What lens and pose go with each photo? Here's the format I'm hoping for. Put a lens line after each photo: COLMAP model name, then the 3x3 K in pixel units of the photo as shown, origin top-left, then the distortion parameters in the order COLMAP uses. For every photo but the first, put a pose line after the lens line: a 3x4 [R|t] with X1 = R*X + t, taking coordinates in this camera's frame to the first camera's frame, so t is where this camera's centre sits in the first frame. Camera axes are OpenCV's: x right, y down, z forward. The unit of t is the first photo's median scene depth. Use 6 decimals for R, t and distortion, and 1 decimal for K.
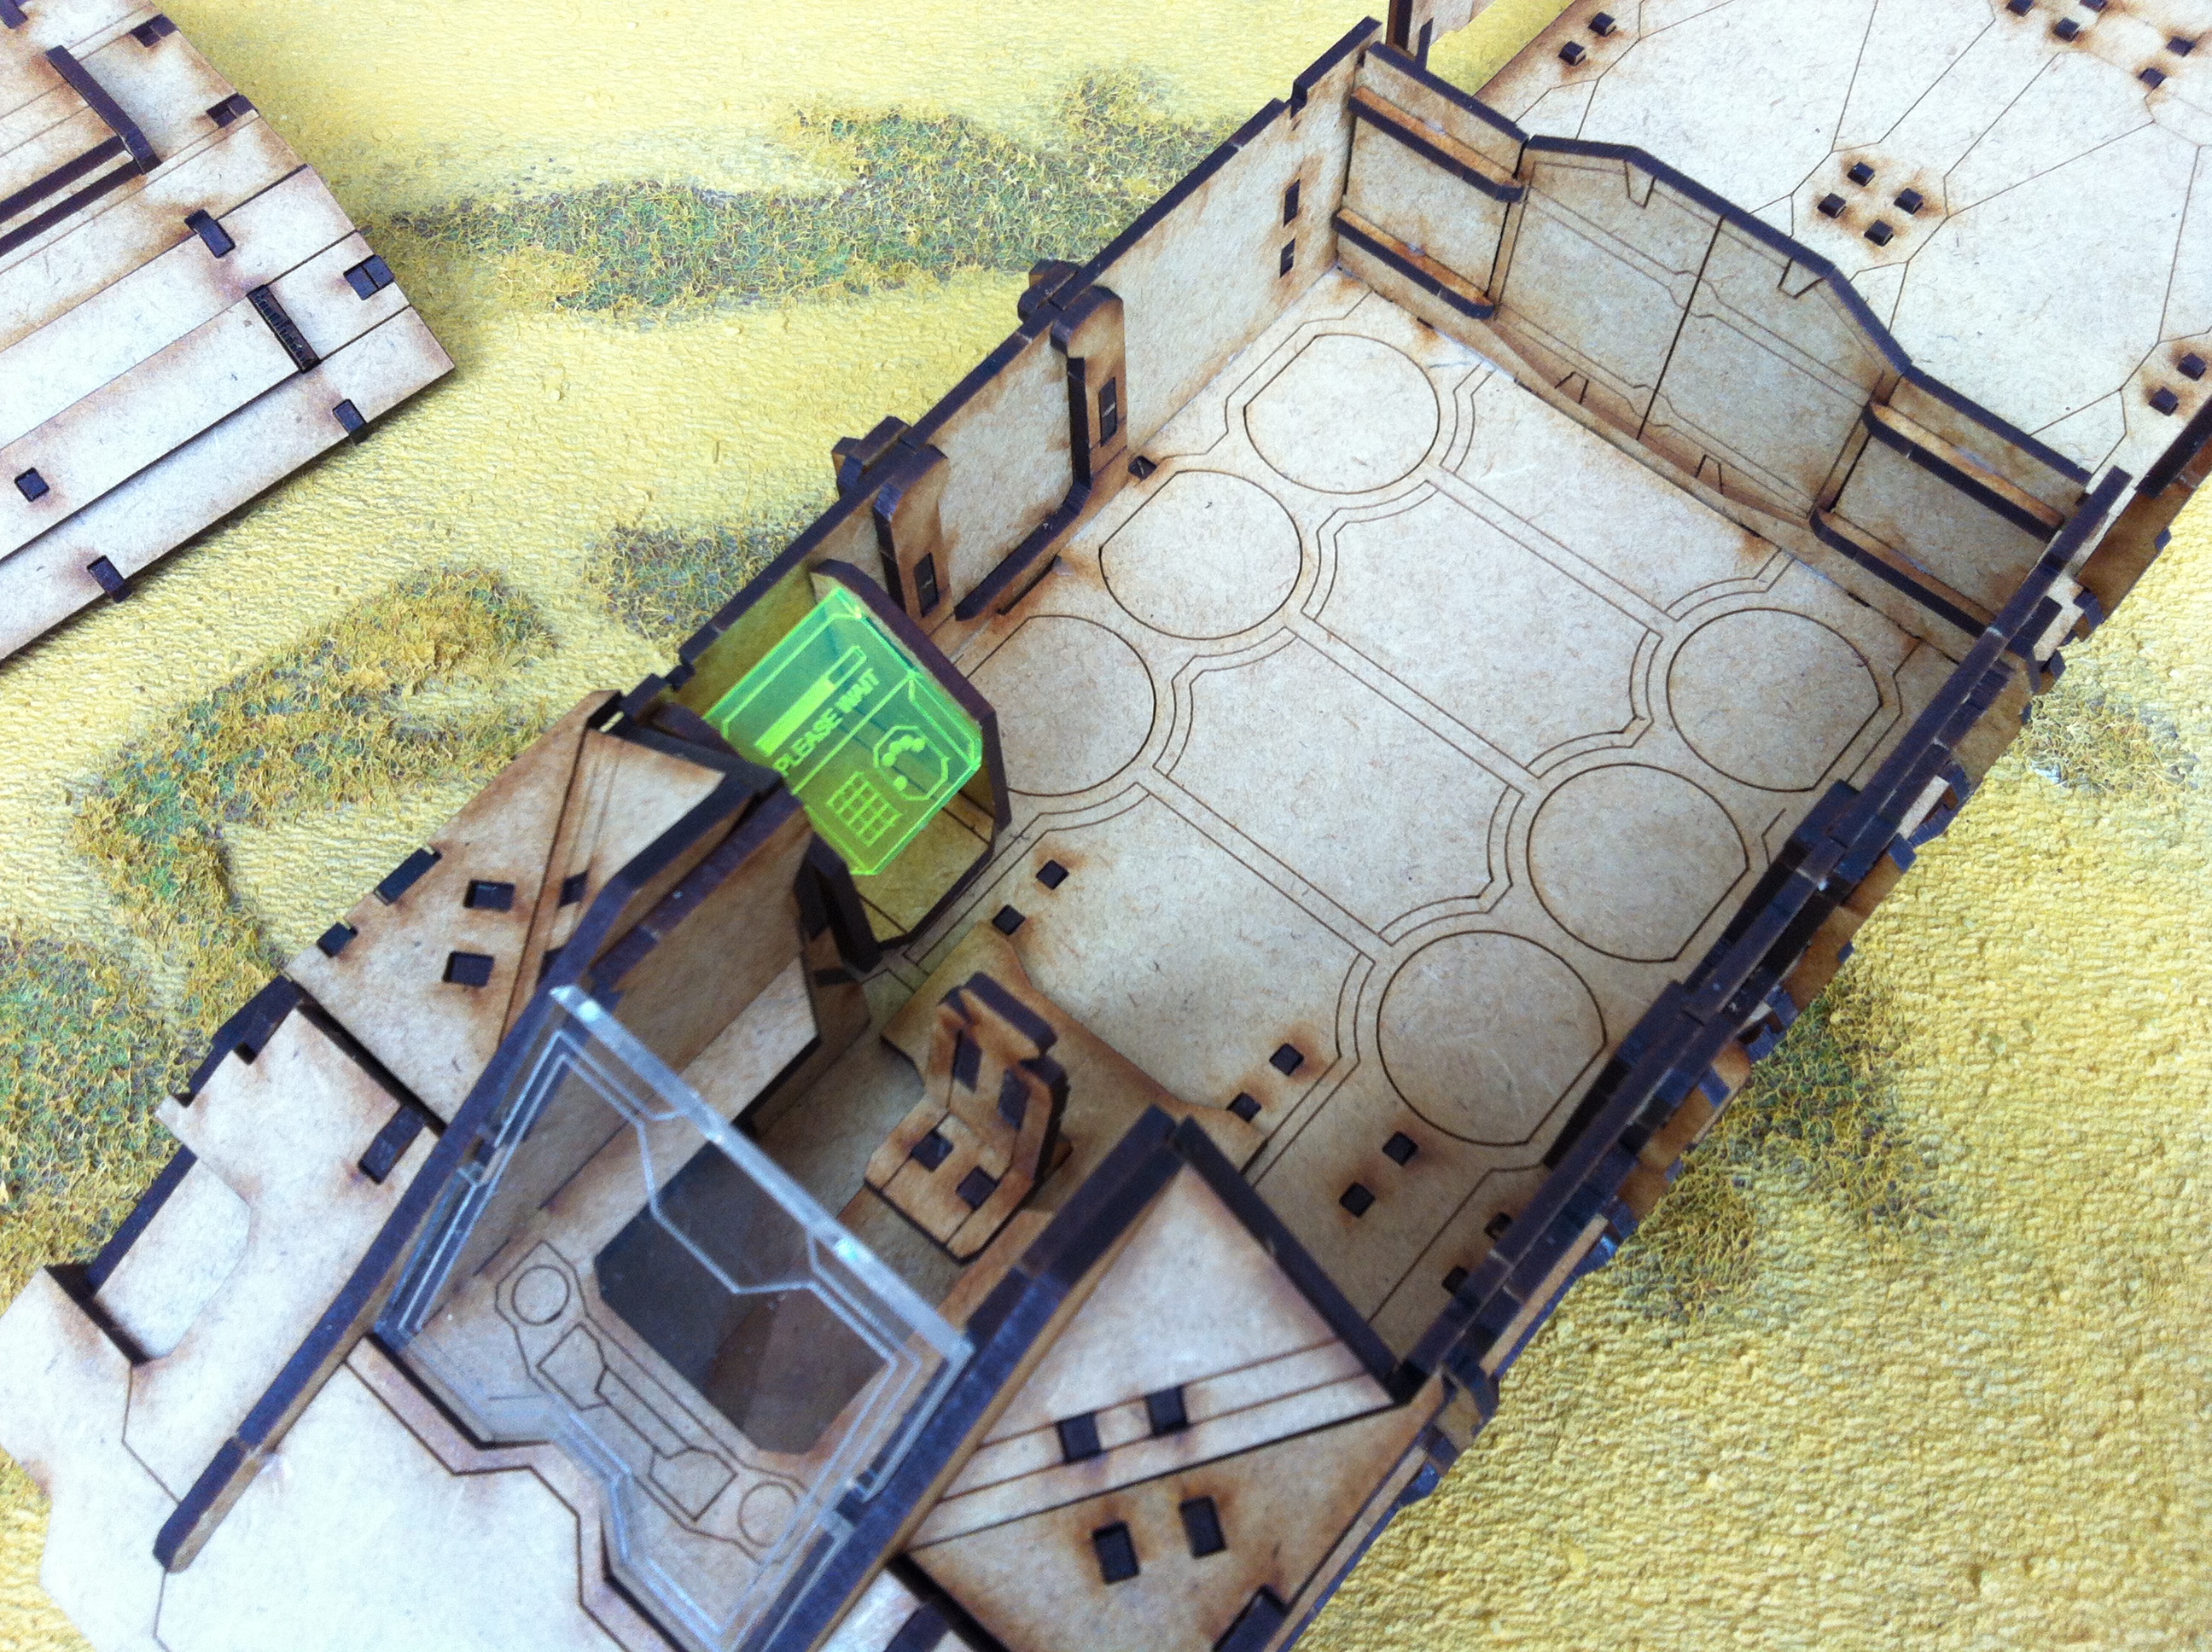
lens RADIAL K [[2026.7, 0, 1104.5], [0, 2026.7, 826.3], [0, 0, 1]] dist [-0.001604, 0.000000]
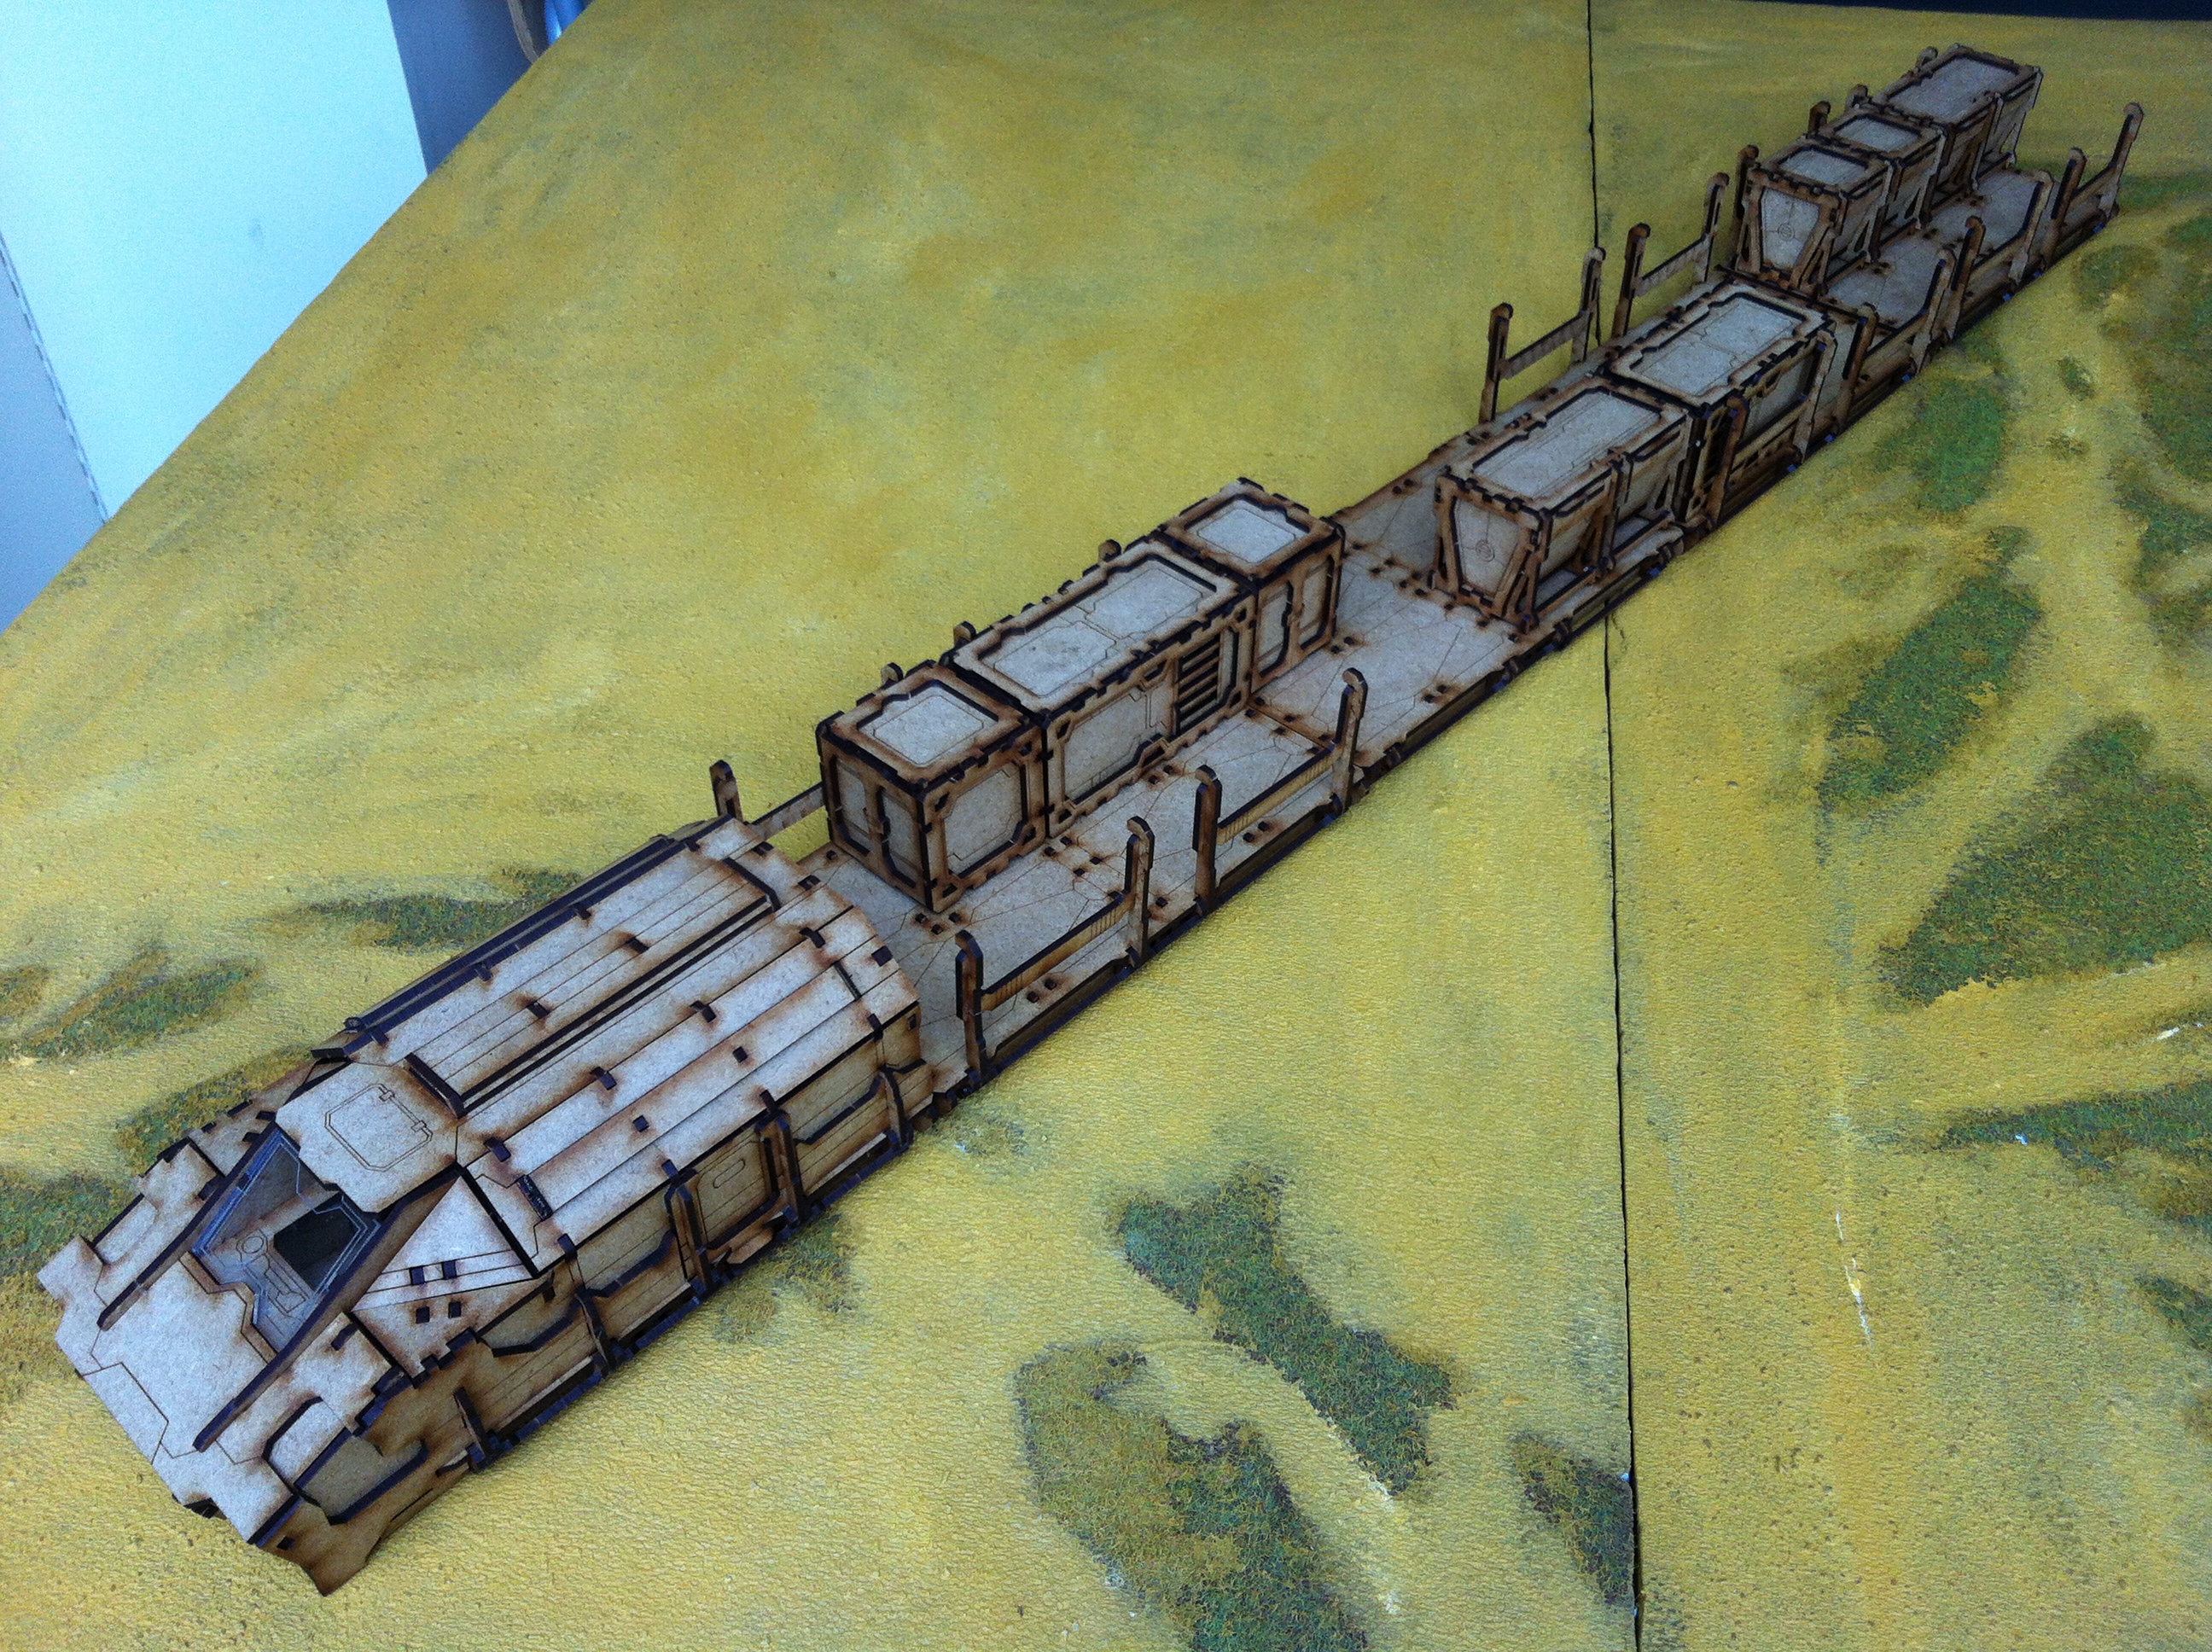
lens RADIAL K [[2026.7, 0, 1100.5], [0, 2026.7, 832.5], [0, 0, 1]] dist [-0.001604, 0.000000]
pose [[0.999009, 0.031358, -0.031594, 0.958012], [-0.040939, 0.925931, -0.375467, 0.700117], [0.017480, 0.376388, 0.926297, -1.780970]]
